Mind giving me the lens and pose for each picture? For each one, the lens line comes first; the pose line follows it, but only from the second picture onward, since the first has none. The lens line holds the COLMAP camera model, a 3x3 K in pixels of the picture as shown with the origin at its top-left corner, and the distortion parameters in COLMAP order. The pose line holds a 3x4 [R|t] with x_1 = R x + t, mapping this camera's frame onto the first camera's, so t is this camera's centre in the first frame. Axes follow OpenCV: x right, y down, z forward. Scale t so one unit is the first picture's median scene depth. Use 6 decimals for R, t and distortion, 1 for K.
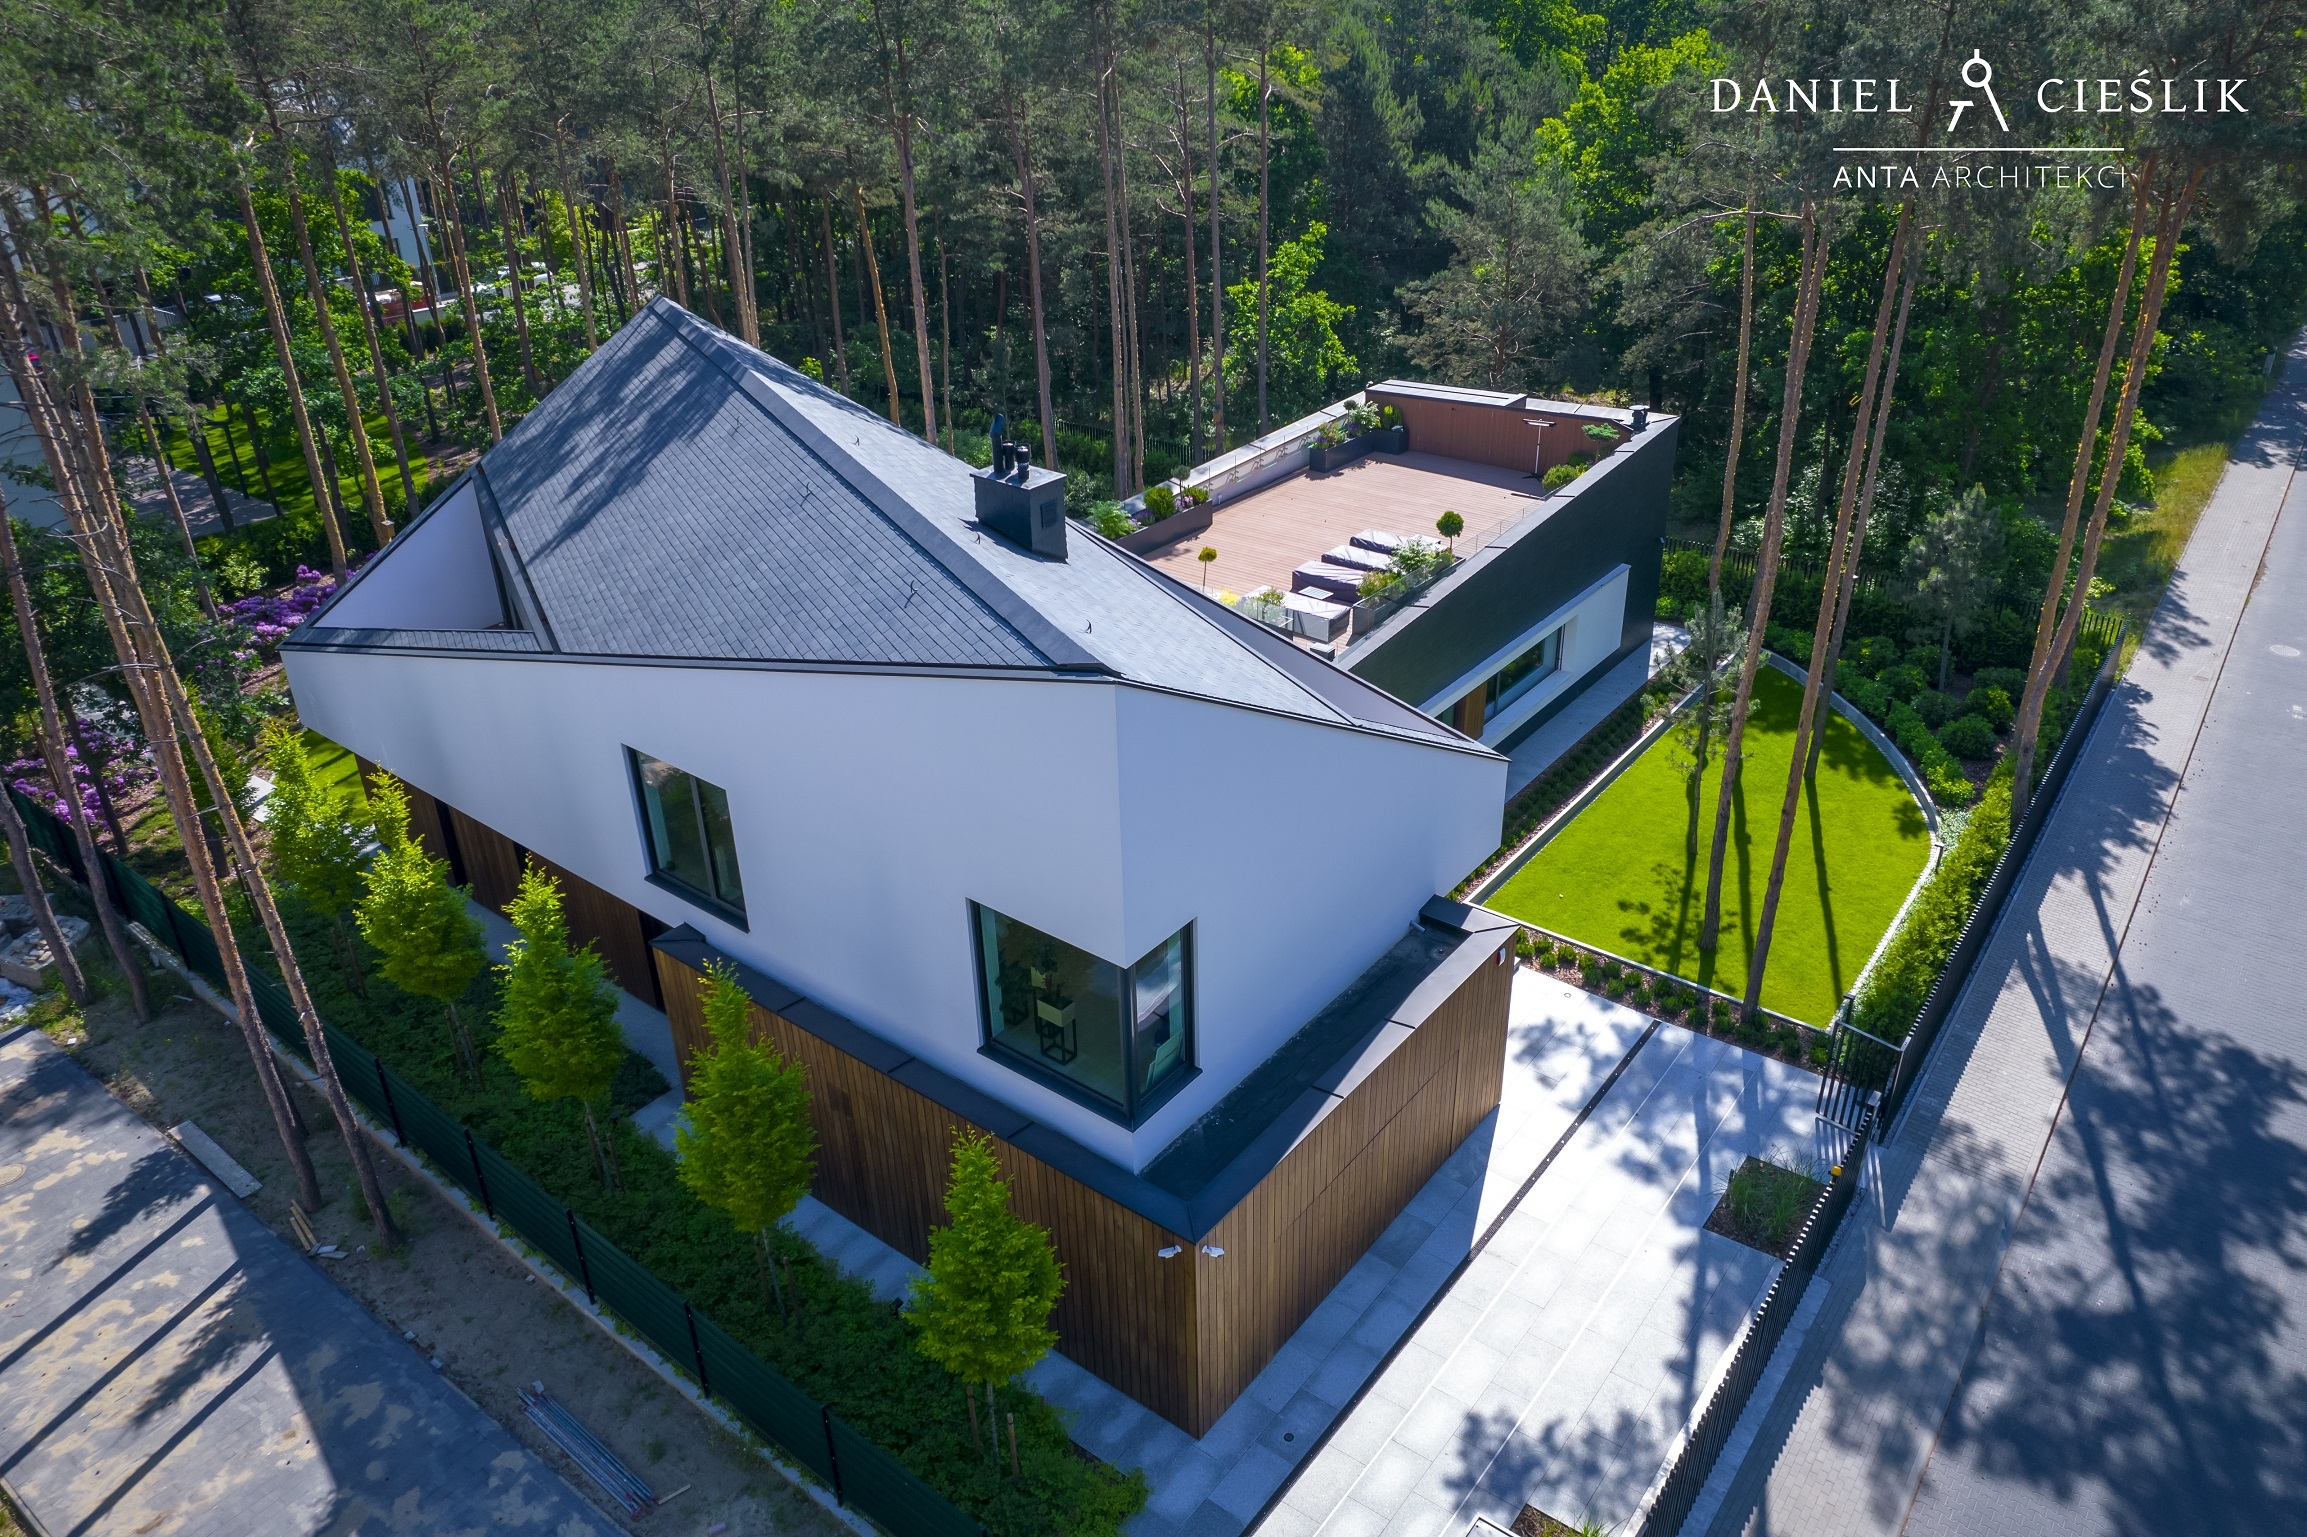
lens RADIAL K [[1547.1, 0, 1203.5], [0, 1547.1, 772.9], [0, 0, 1]] dist [-0.037365, 0.022016]
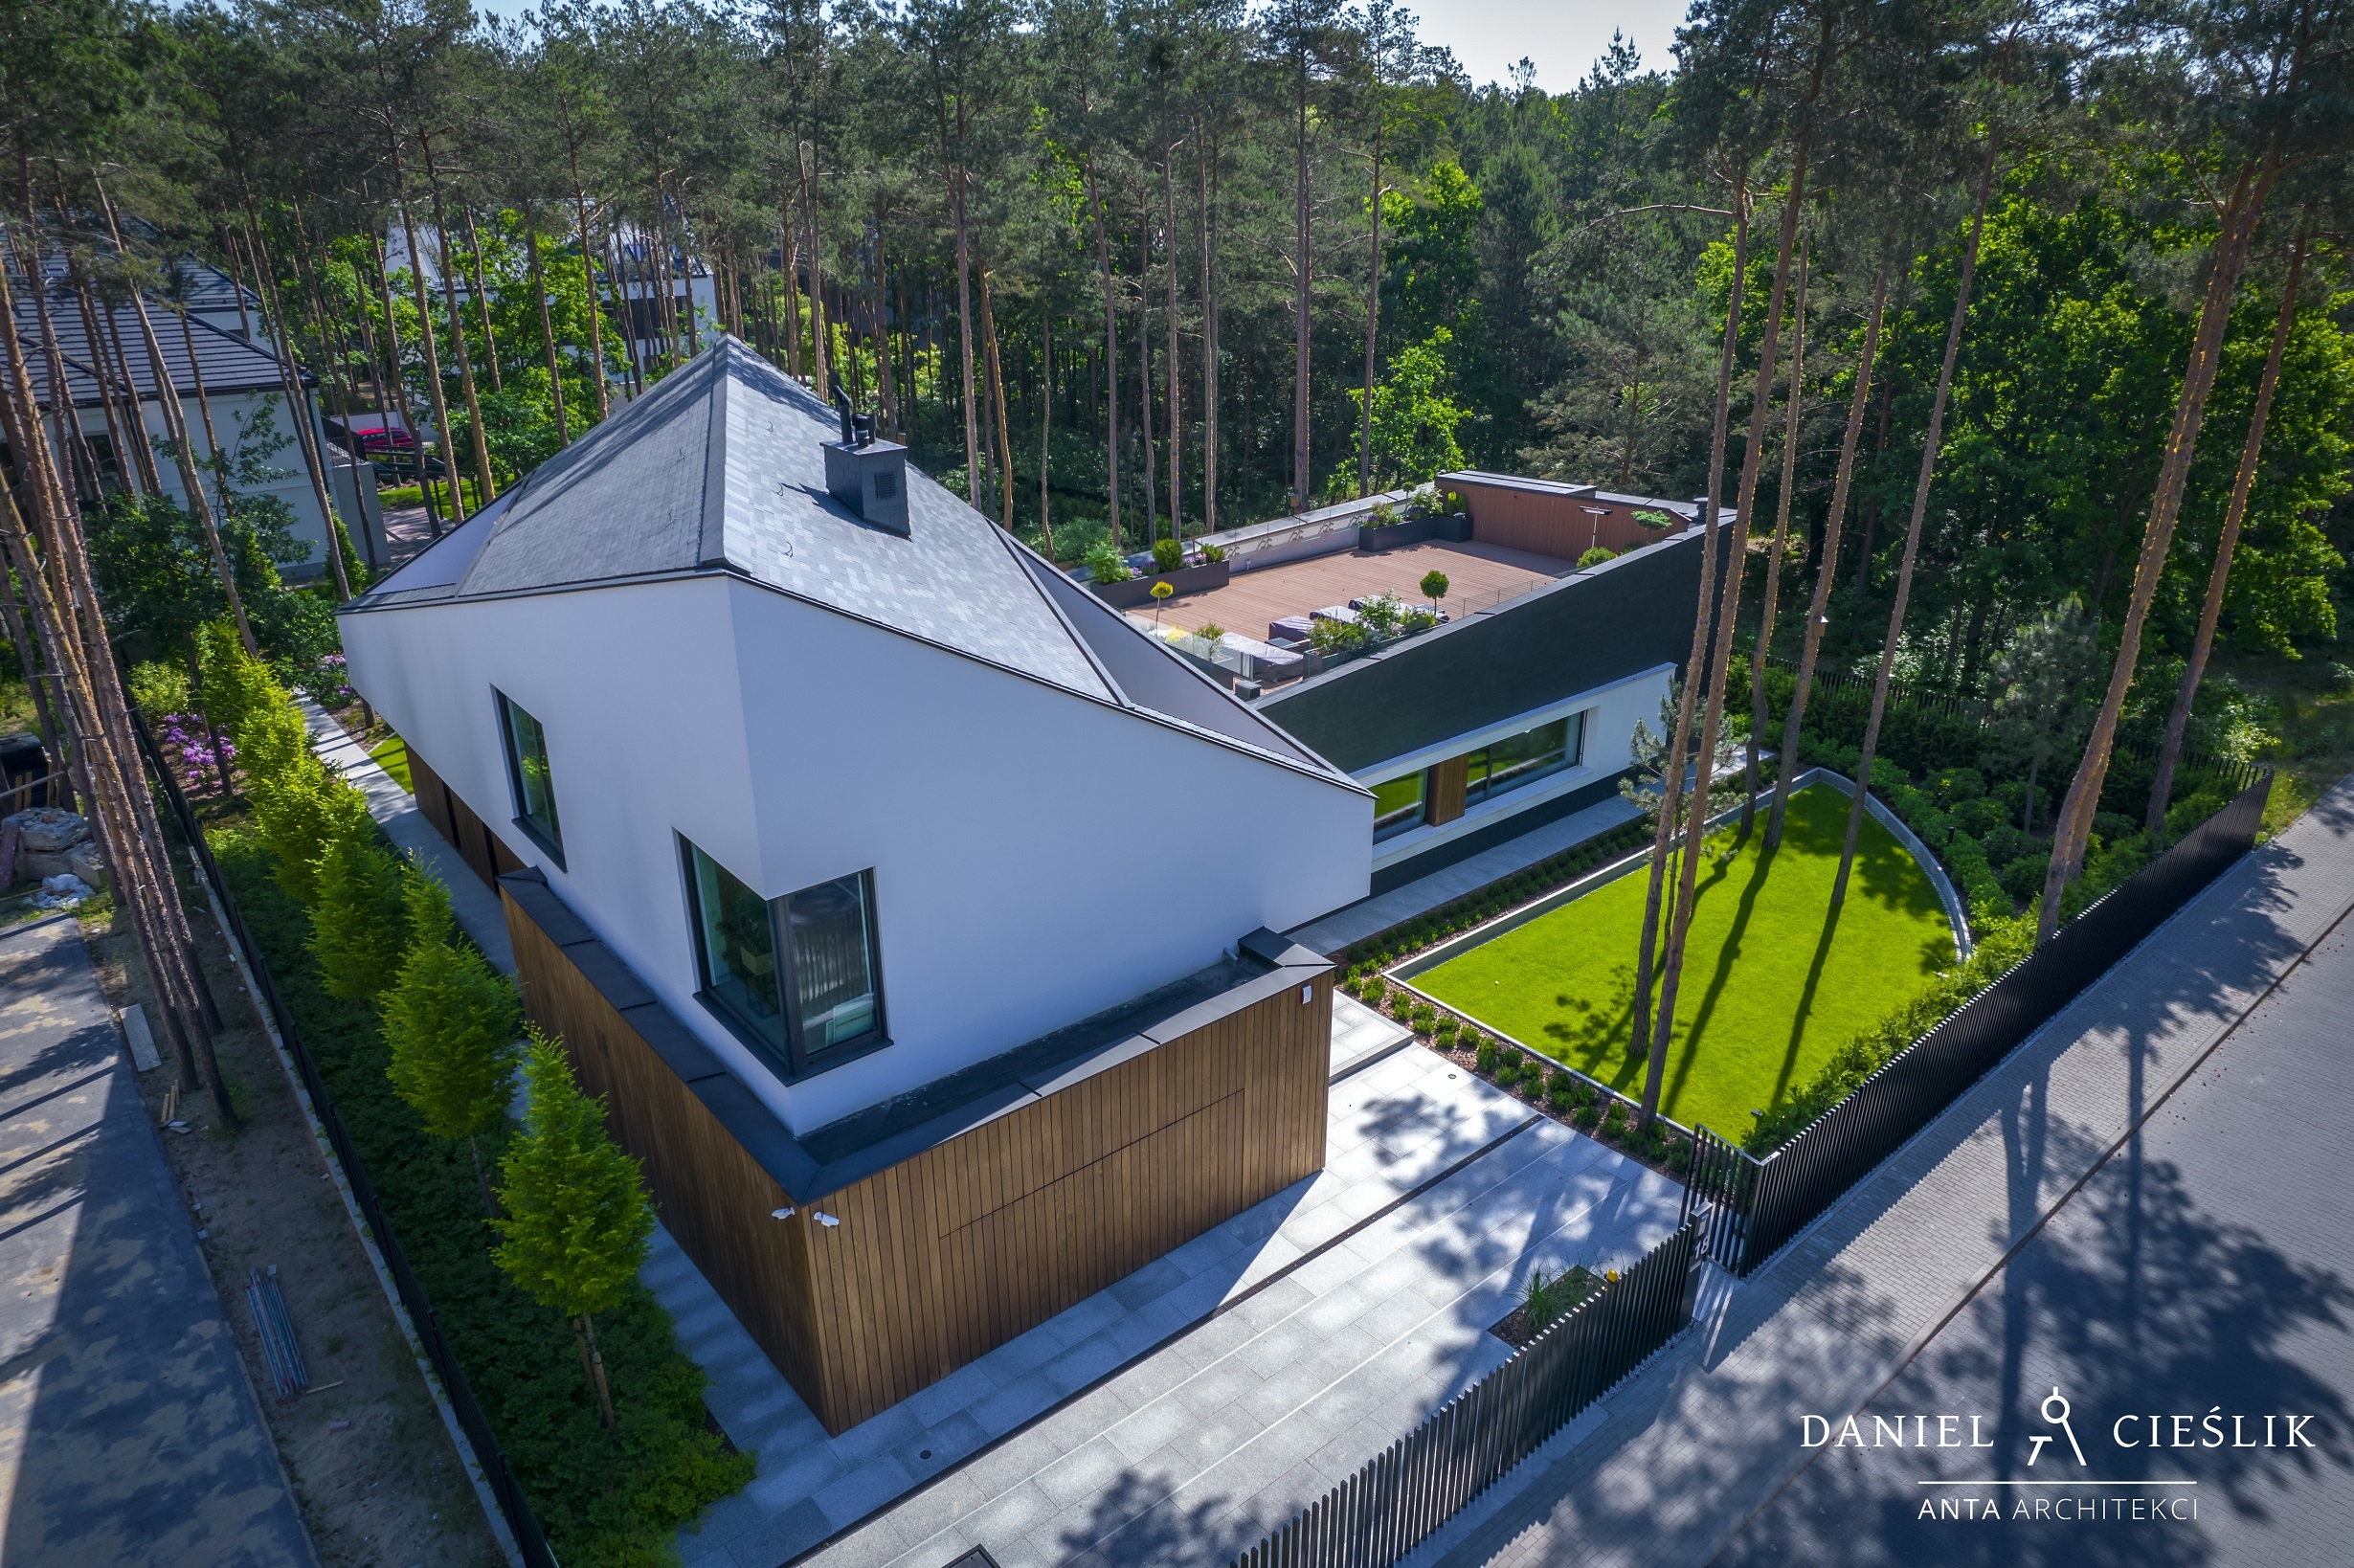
lens RADIAL K [[1478.8, 0, 1172.0], [0, 1478.8, 825.8], [0, 0, 1]] dist [-0.040737, 0.032597]
pose [[0.970603, 0.101900, -0.218052, 0.266300], [-0.117720, 0.991184, -0.060801, 0.074383], [0.209934, 0.084683, 0.974041, 0.115229]]
